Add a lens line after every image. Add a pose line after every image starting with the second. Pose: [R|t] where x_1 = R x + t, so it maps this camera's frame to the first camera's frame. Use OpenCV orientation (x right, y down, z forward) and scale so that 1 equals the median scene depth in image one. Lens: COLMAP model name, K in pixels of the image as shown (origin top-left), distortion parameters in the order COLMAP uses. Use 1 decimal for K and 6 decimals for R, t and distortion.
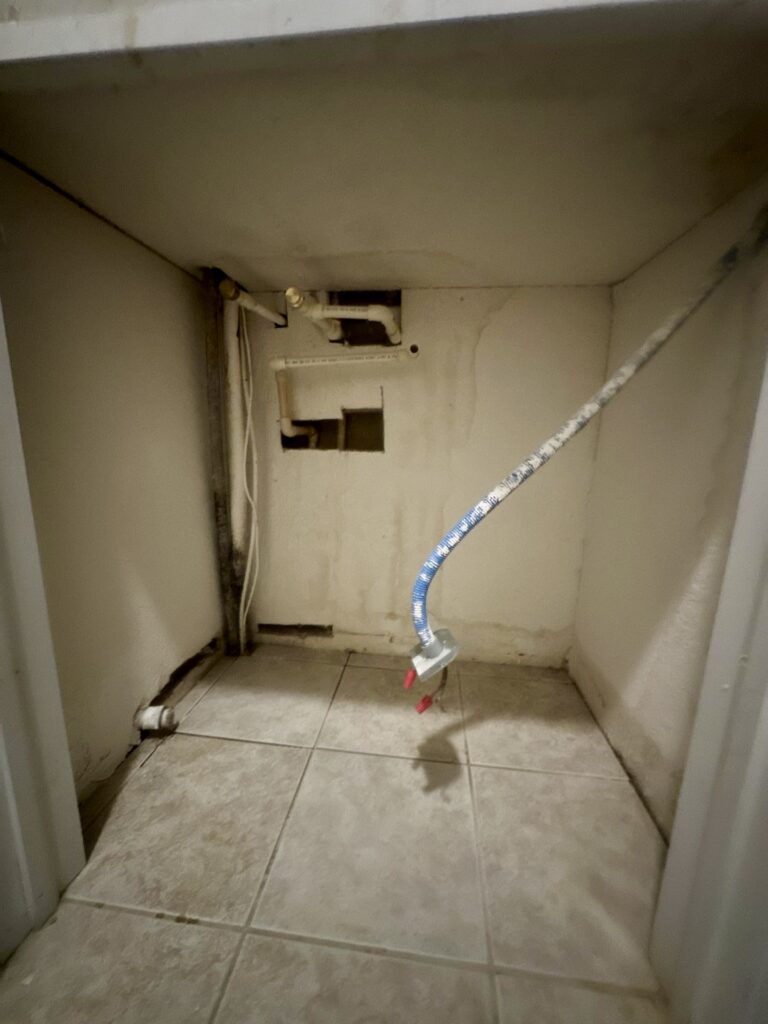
lens RADIAL K [[413.4, 0, 384.0], [0, 413.4, 512.0], [0, 0, 1]] dist [0.002180, 0.000005]
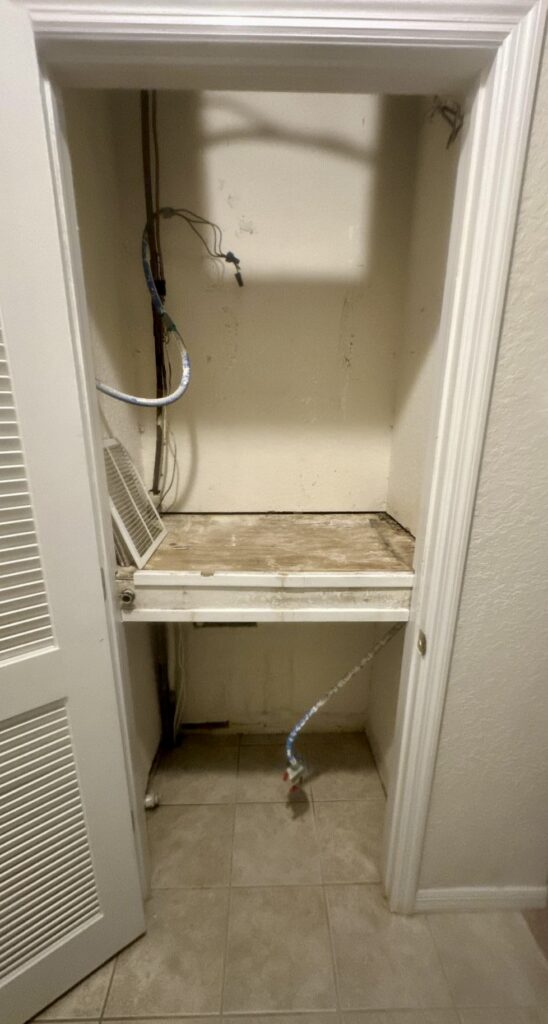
lens RADIAL K [[468.4, 0, 274.0], [0, 468.4, 512.0], [0, 0, 1]] dist [-0.001341, -0.000055]
pose [[0.989240, -0.060852, 0.133046, -0.206104], [0.045125, 0.991966, 0.118184, -1.092565], [-0.139169, -0.110908, 0.984038, -1.095197]]
